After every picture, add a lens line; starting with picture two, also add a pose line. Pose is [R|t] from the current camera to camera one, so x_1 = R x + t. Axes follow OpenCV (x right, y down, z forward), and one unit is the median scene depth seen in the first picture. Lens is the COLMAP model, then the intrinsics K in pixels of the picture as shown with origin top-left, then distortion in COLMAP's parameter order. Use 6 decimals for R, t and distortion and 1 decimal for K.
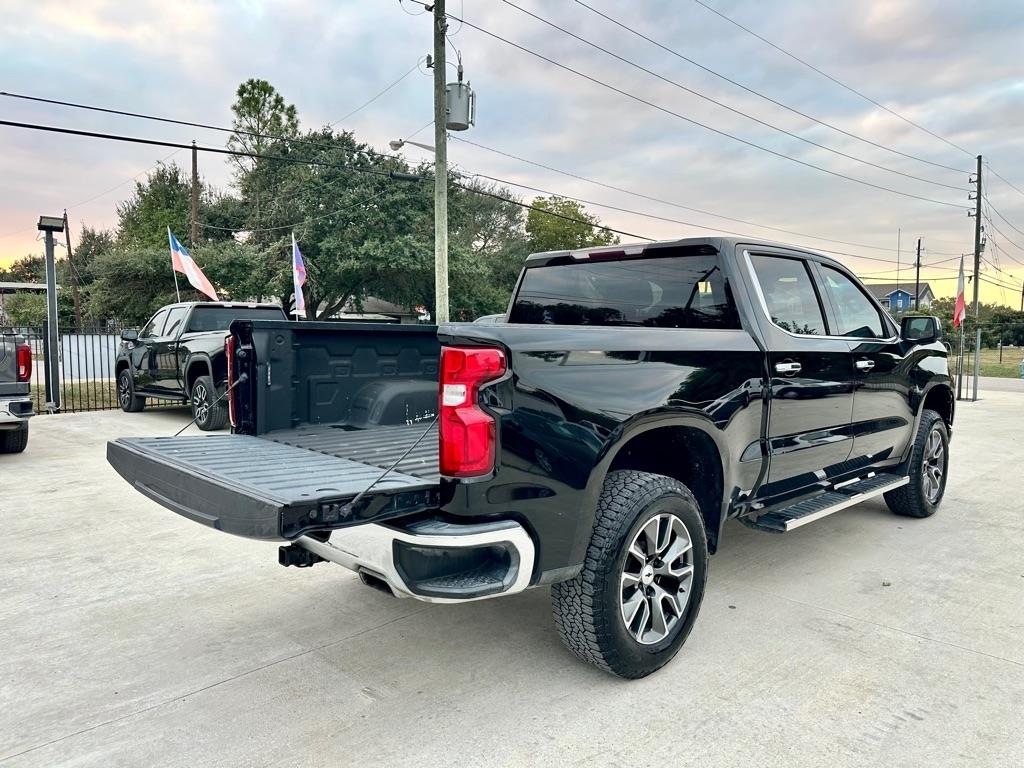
lens RADIAL K [[730.0, 0, 513.3], [0, 730.0, 392.6], [0, 0, 1]] dist [0.044482, -0.057874]
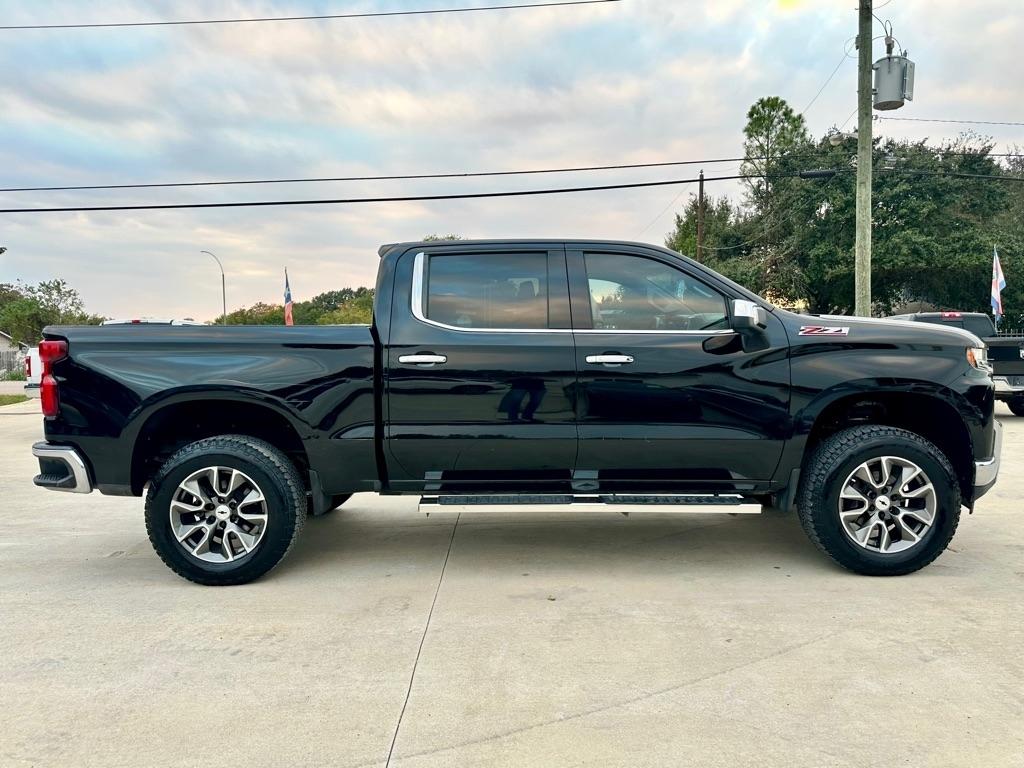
lens RADIAL K [[730.0, 0, 504.6], [0, 730.0, 385.6], [0, 0, 1]] dist [0.044482, -0.057874]
pose [[0.700942, 0.021958, -0.712880, 0.822763], [-0.042244, 0.999049, -0.010763, 0.006344], [0.711966, 0.037659, 0.701204, 0.232528]]
